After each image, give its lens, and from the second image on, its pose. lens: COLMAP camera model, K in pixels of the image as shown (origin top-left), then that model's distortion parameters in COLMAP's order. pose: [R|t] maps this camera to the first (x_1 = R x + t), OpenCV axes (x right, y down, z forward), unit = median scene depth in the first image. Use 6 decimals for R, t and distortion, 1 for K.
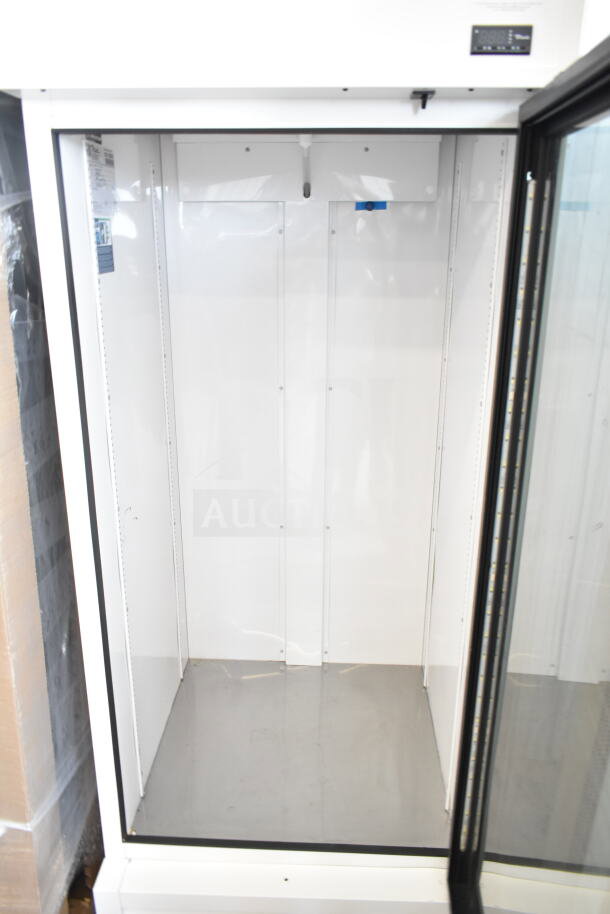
lens RADIAL K [[678.5, 0, 305.0], [0, 678.5, 457.0], [0, 0, 1]] dist [-0.002939, 0.000701]
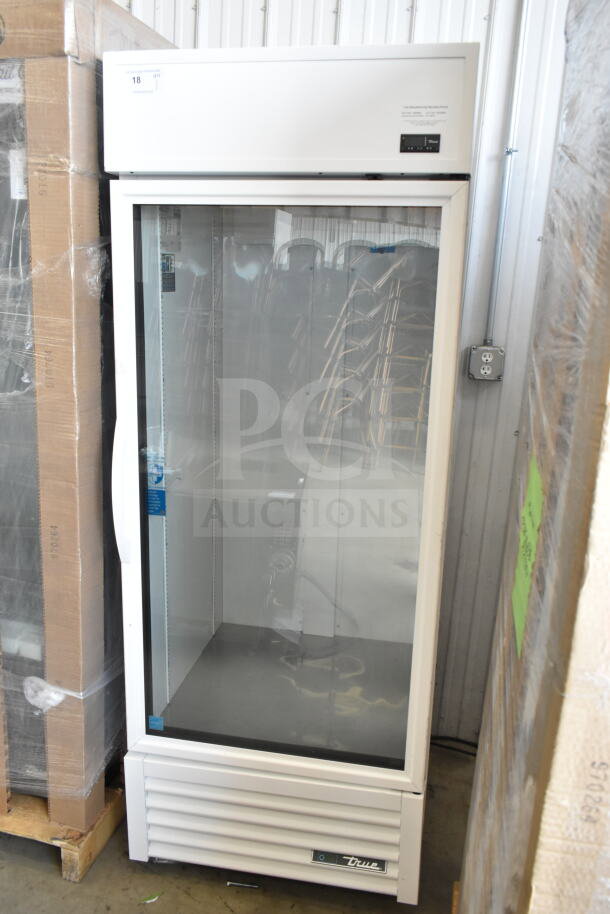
lens RADIAL K [[763.3, 0, 305.0], [0, 763.3, 457.0], [0, 0, 1]] dist [0.002496, -0.000109]
pose [[0.990559, 0.047450, -0.128612, 0.212080], [-0.058129, 0.995051, -0.080587, 0.183521], [0.124151, 0.087303, 0.988415, -0.504624]]
